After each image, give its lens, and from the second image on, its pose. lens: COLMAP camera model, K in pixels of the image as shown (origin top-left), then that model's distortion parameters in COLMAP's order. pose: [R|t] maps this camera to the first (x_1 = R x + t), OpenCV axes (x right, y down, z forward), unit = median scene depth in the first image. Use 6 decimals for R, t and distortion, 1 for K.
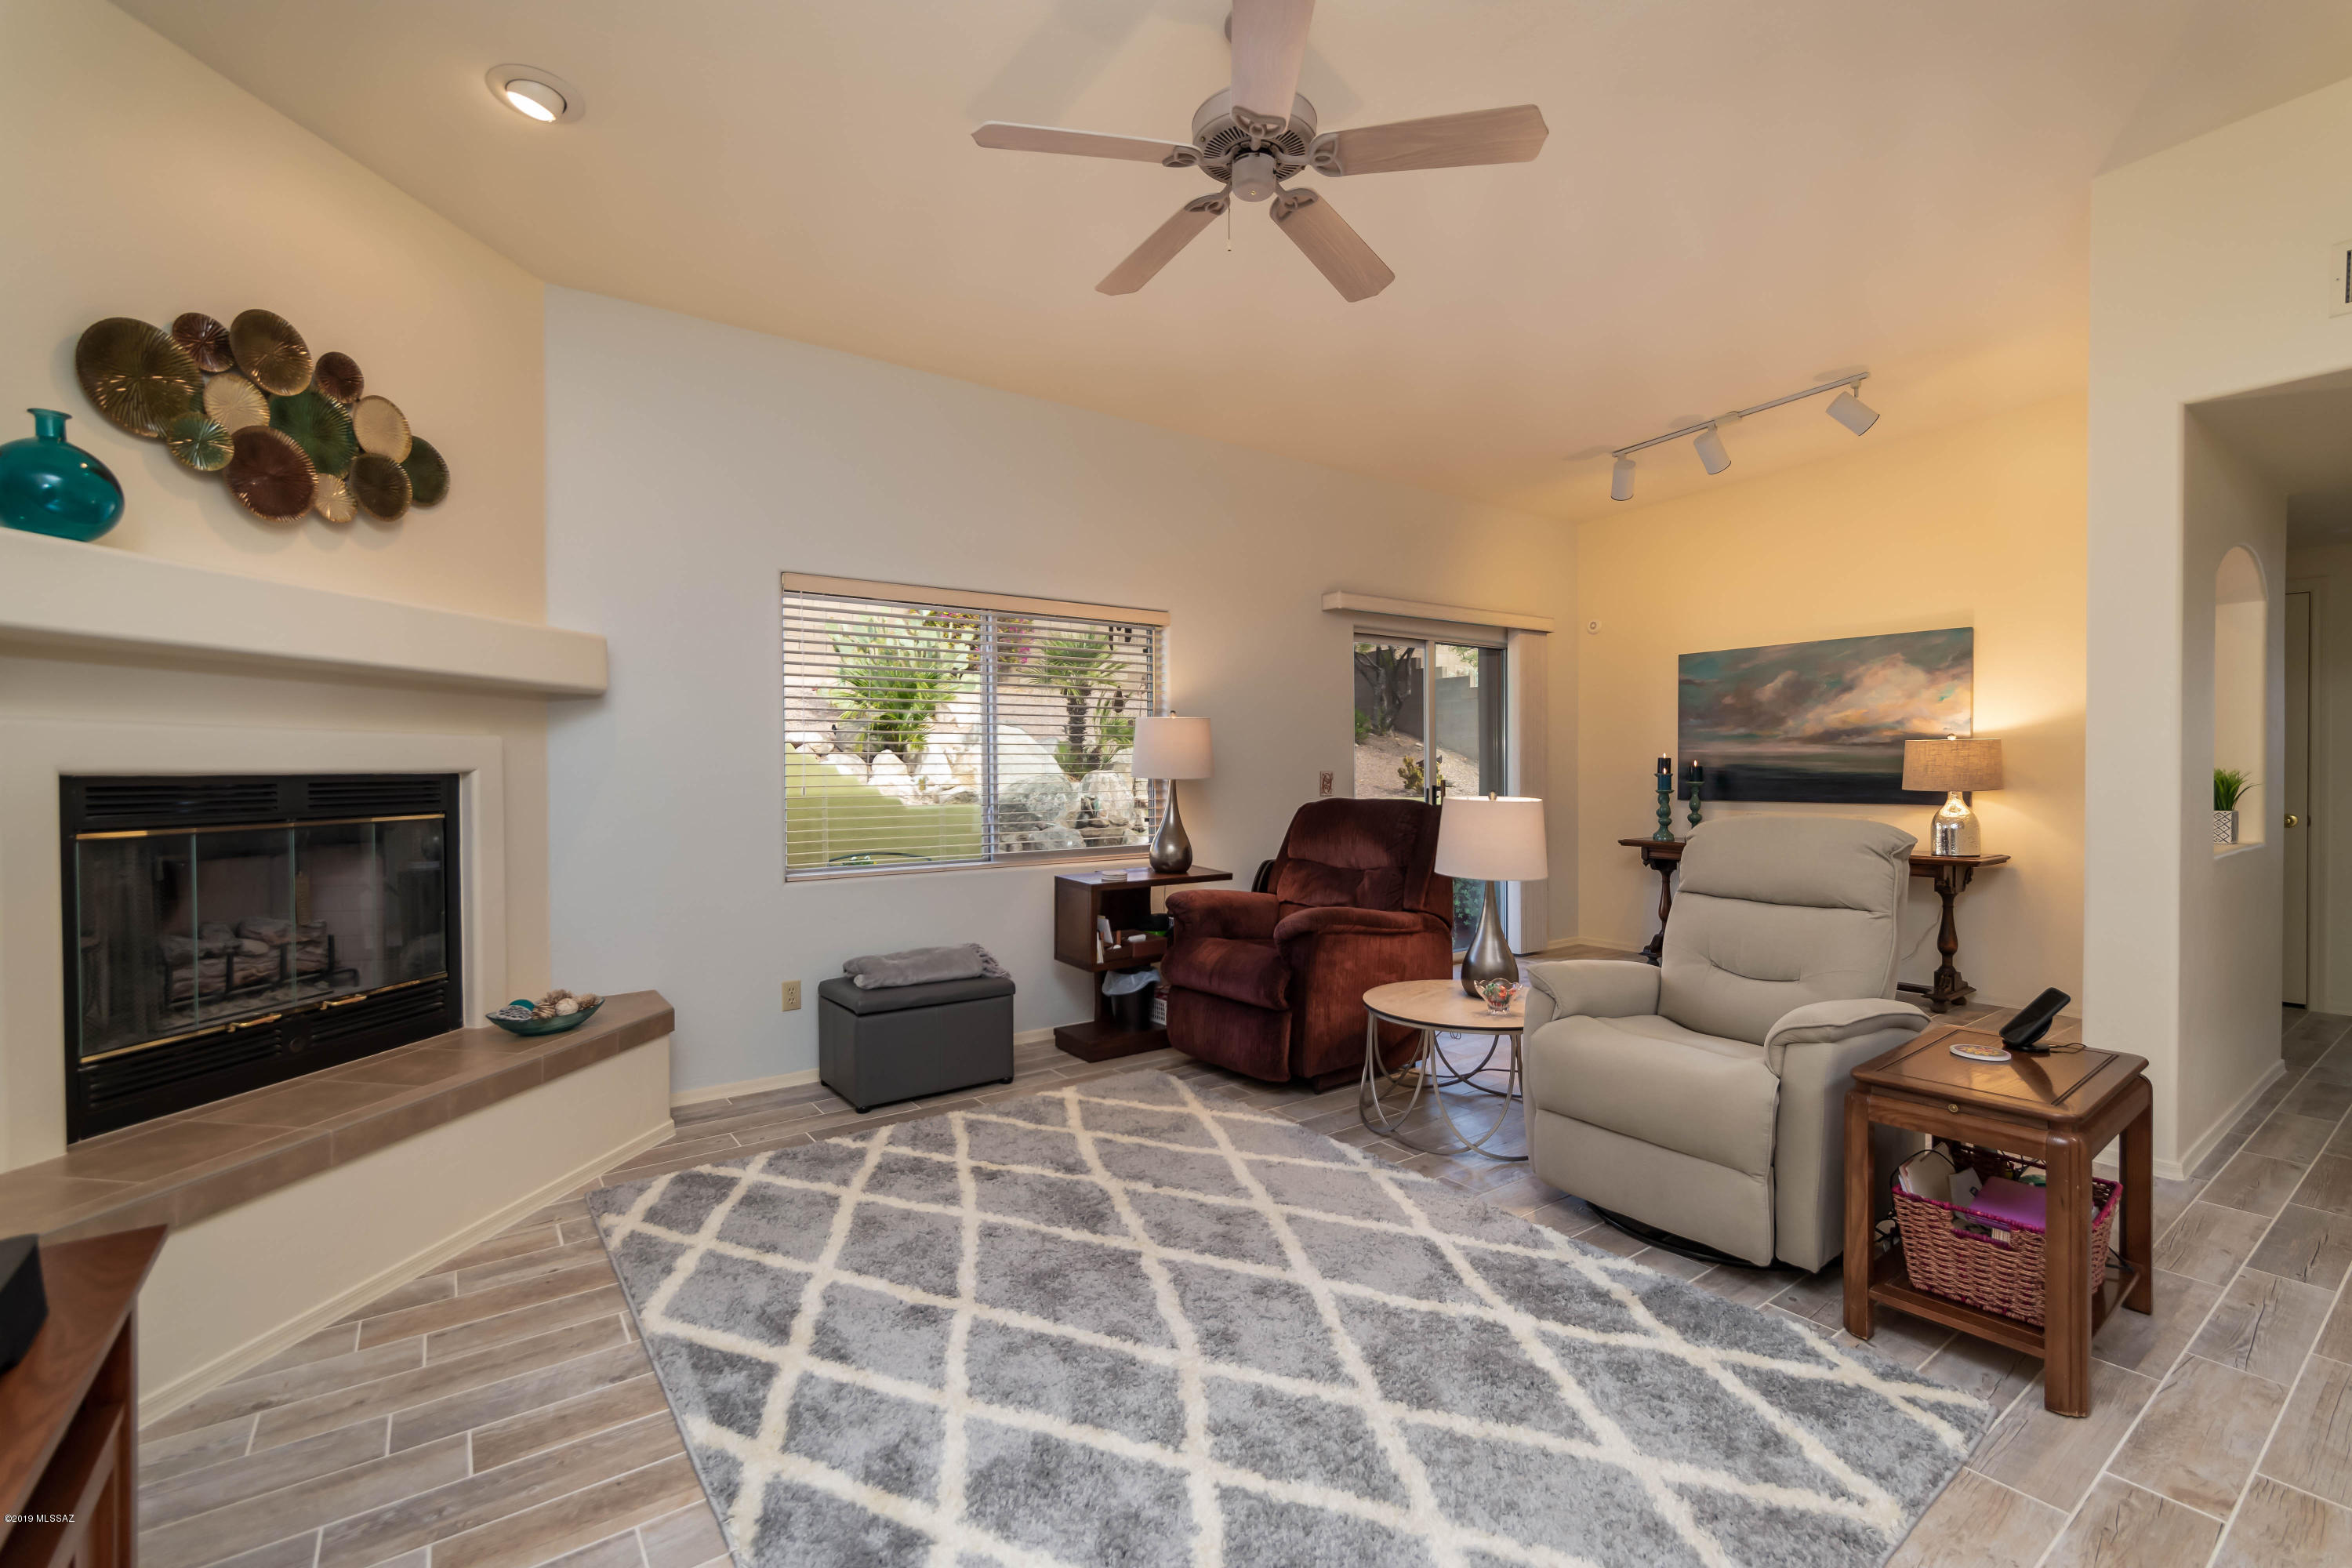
lens RADIAL K [[1023.4, 0, 1185.2], [0, 1023.4, 781.4], [0, 0, 1]] dist [-0.004115, 0.002993]
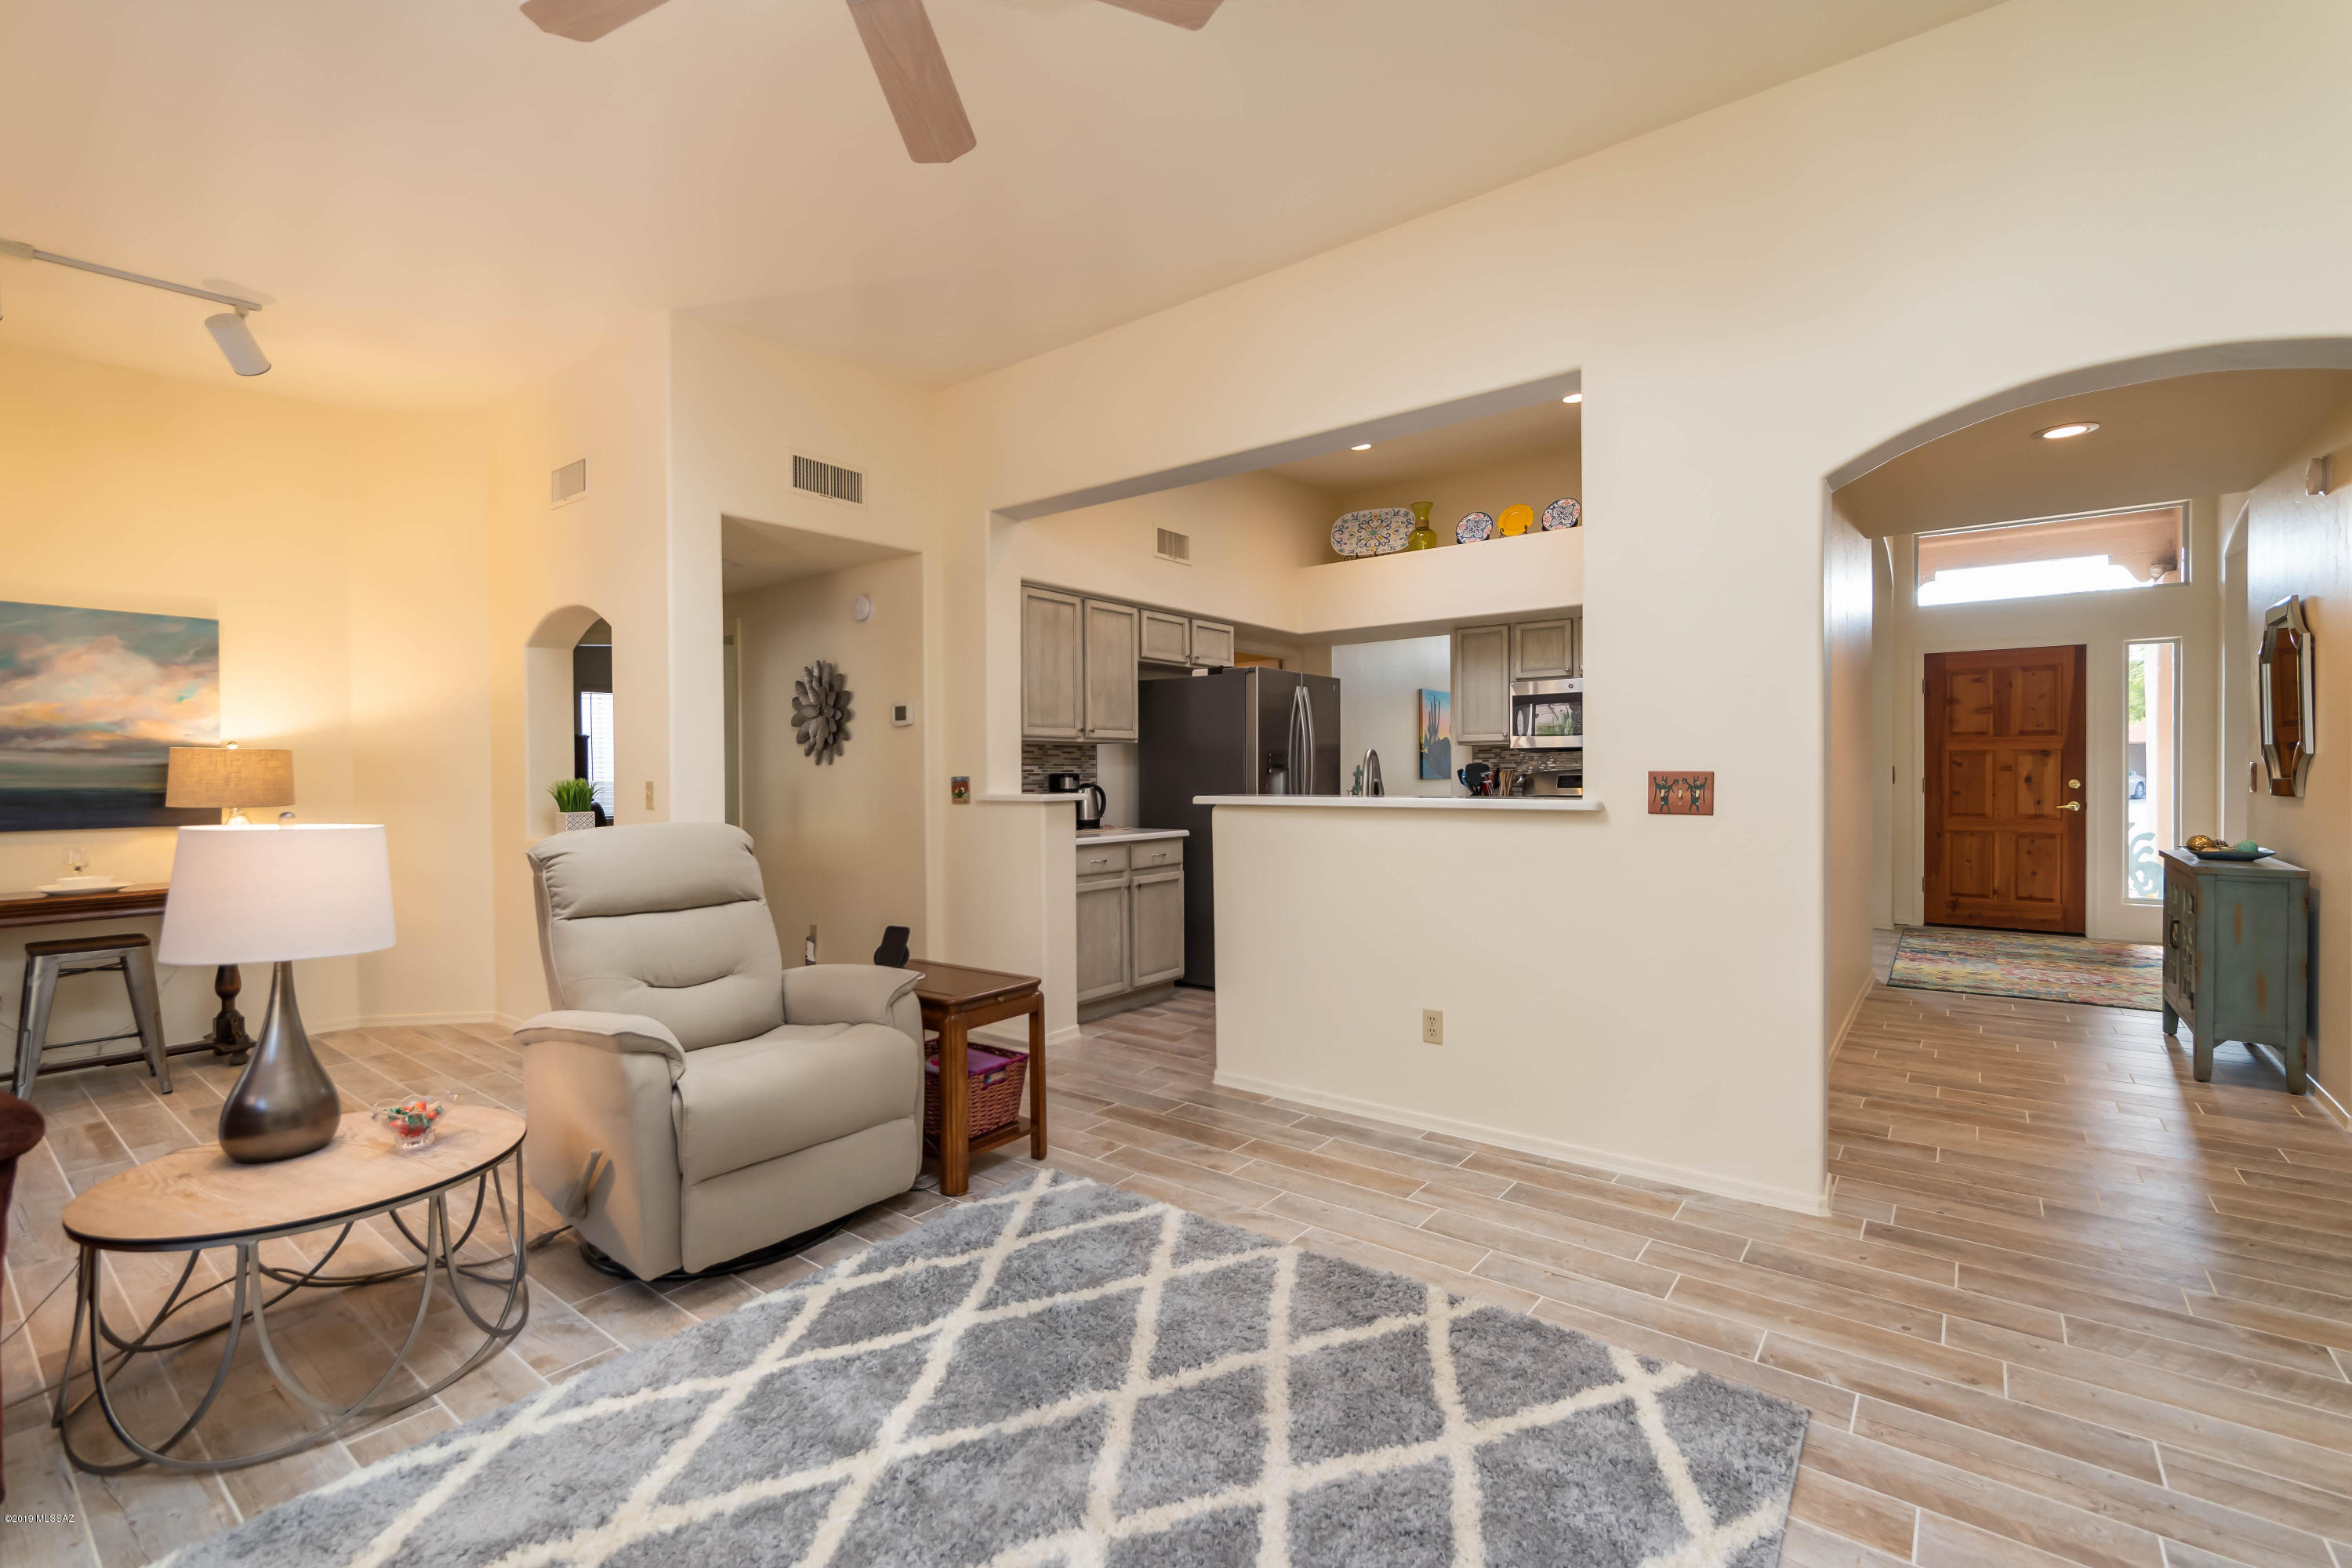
lens RADIAL K [[1023.4, 0, 1185.2], [0, 1023.4, 781.4], [0, 0, 1]] dist [-0.004115, 0.002993]
pose [[-0.280748, -0.000367, 0.959781, -0.279214], [0.021520, 0.999746, 0.006677, -0.001080], [-0.959540, 0.022529, -0.280669, 0.422325]]
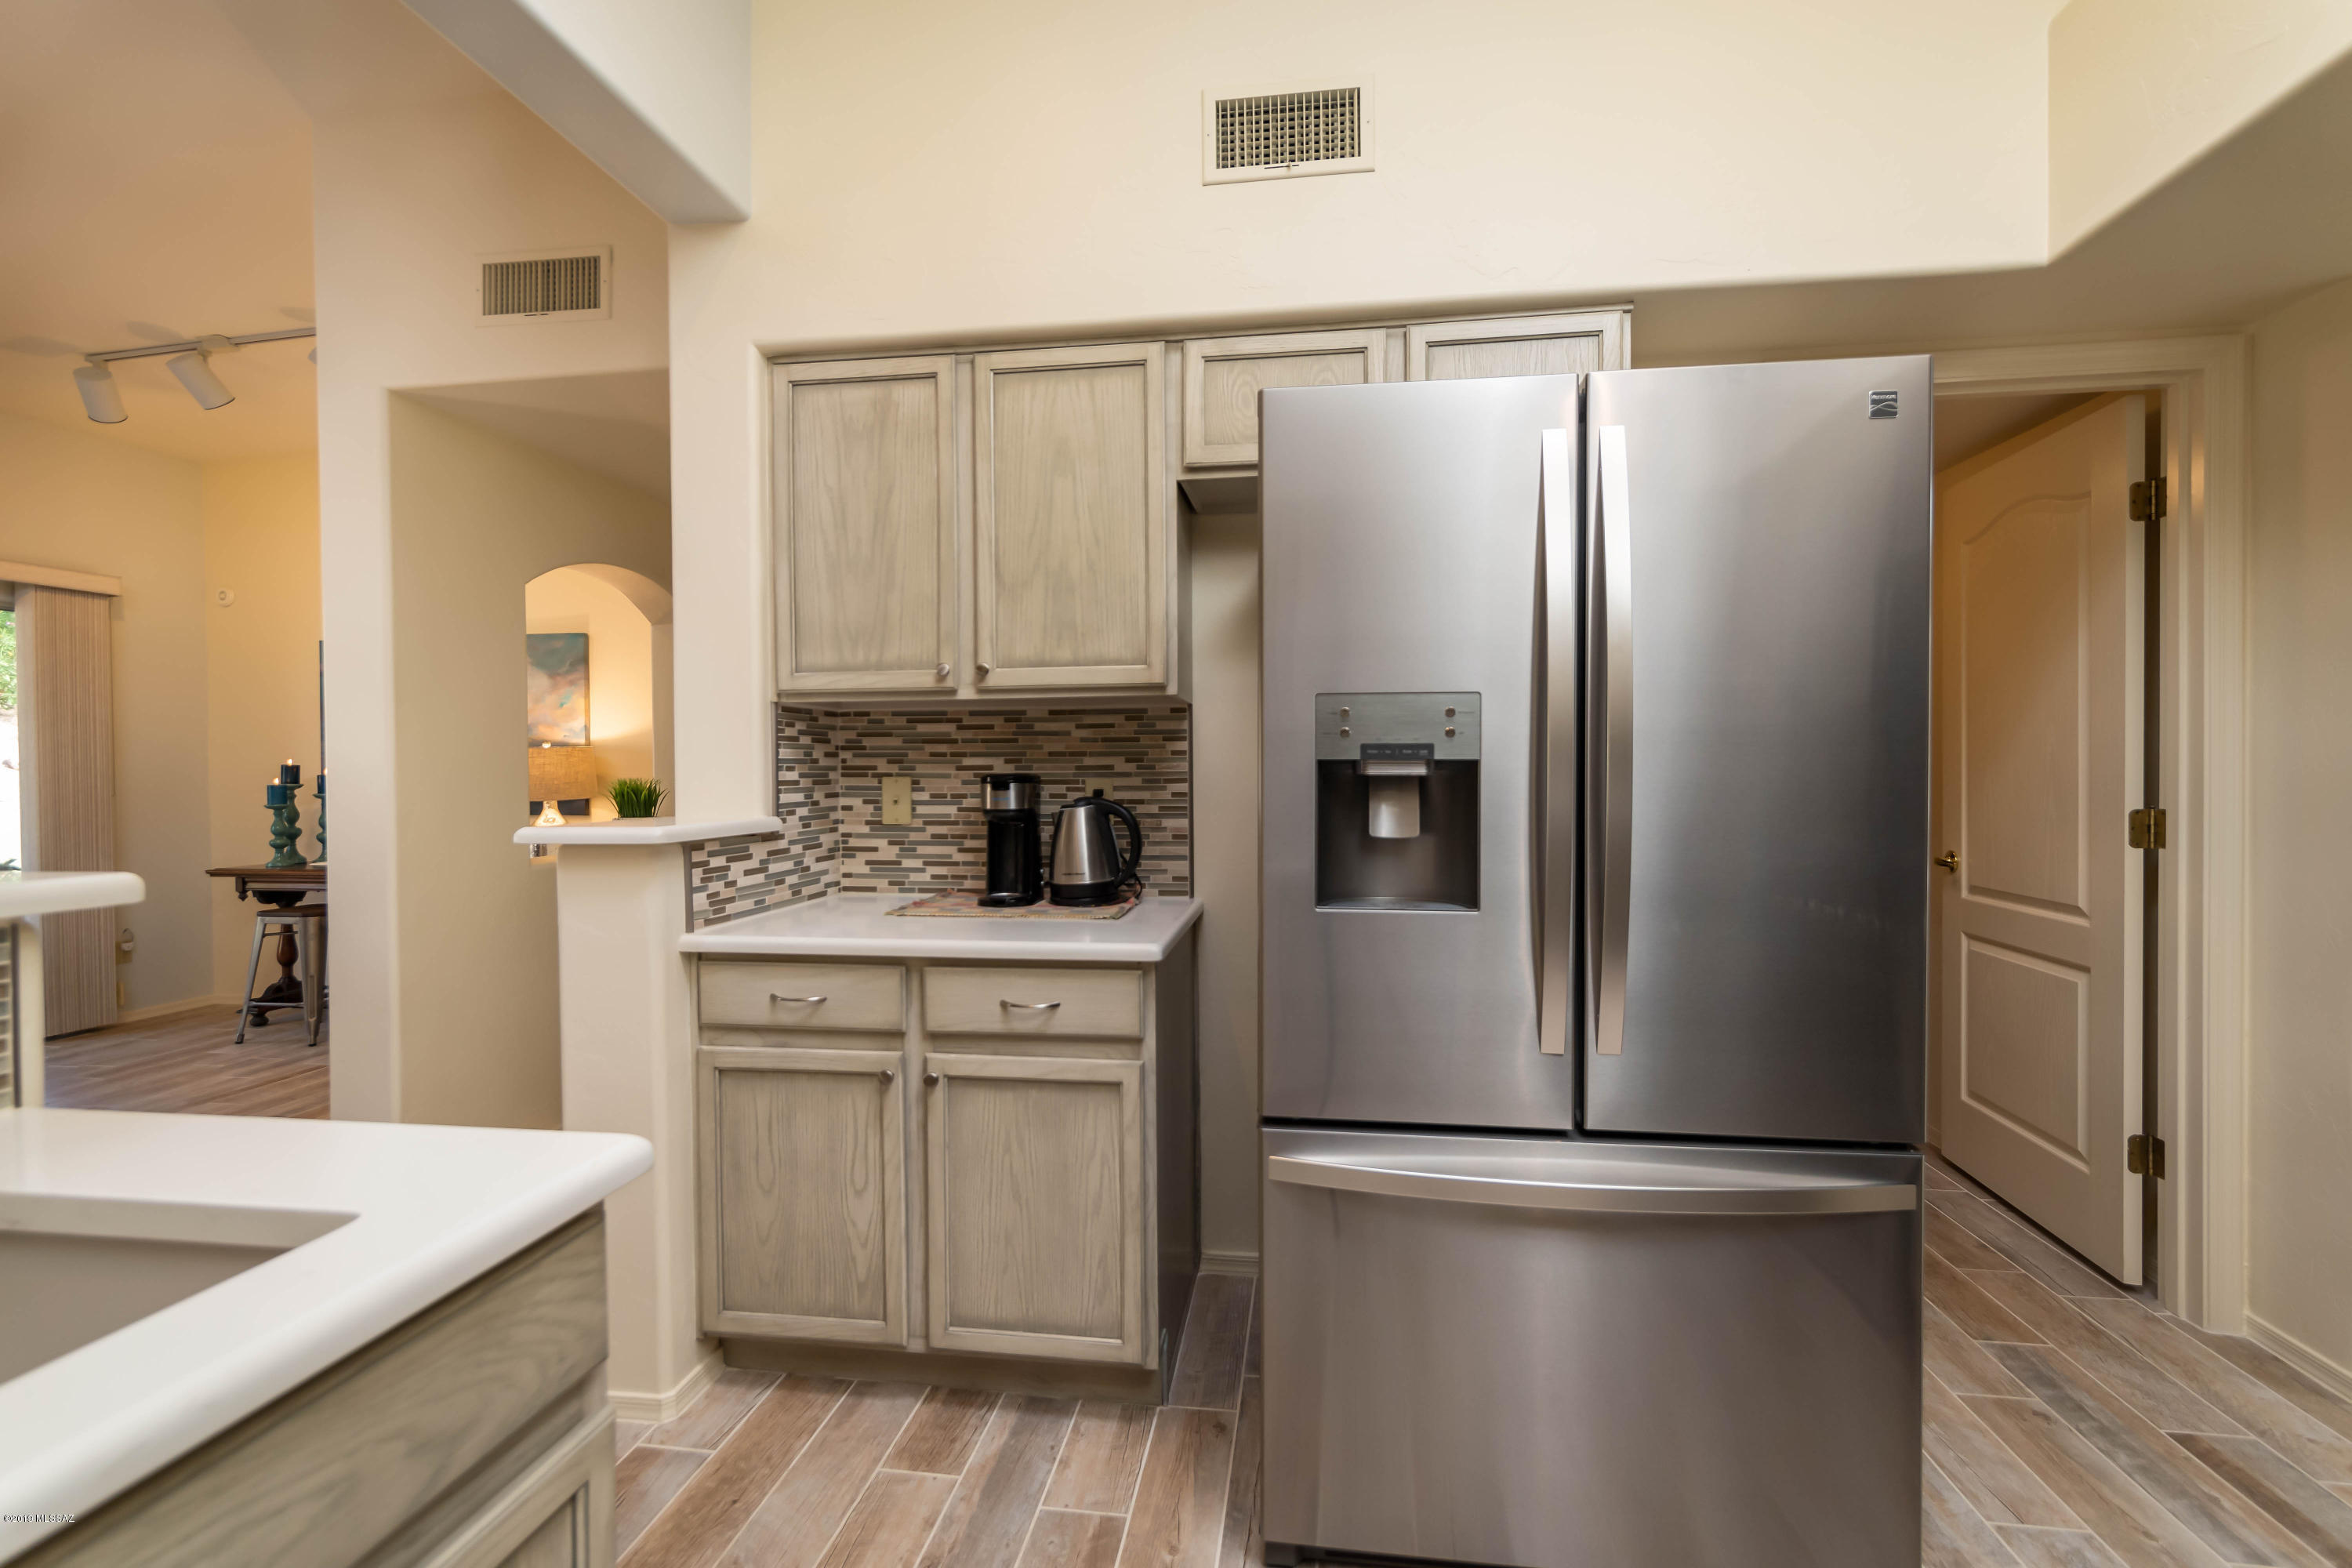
lens RADIAL K [[1023.4, 0, 1185.2], [0, 1023.4, 781.4], [0, 0, 1]] dist [-0.004115, 0.002993]
pose [[0.694248, -0.008124, 0.719690, 0.428403], [0.012351, 0.999924, -0.000627, -0.000491], [-0.719630, 0.009324, 0.694296, -0.091051]]
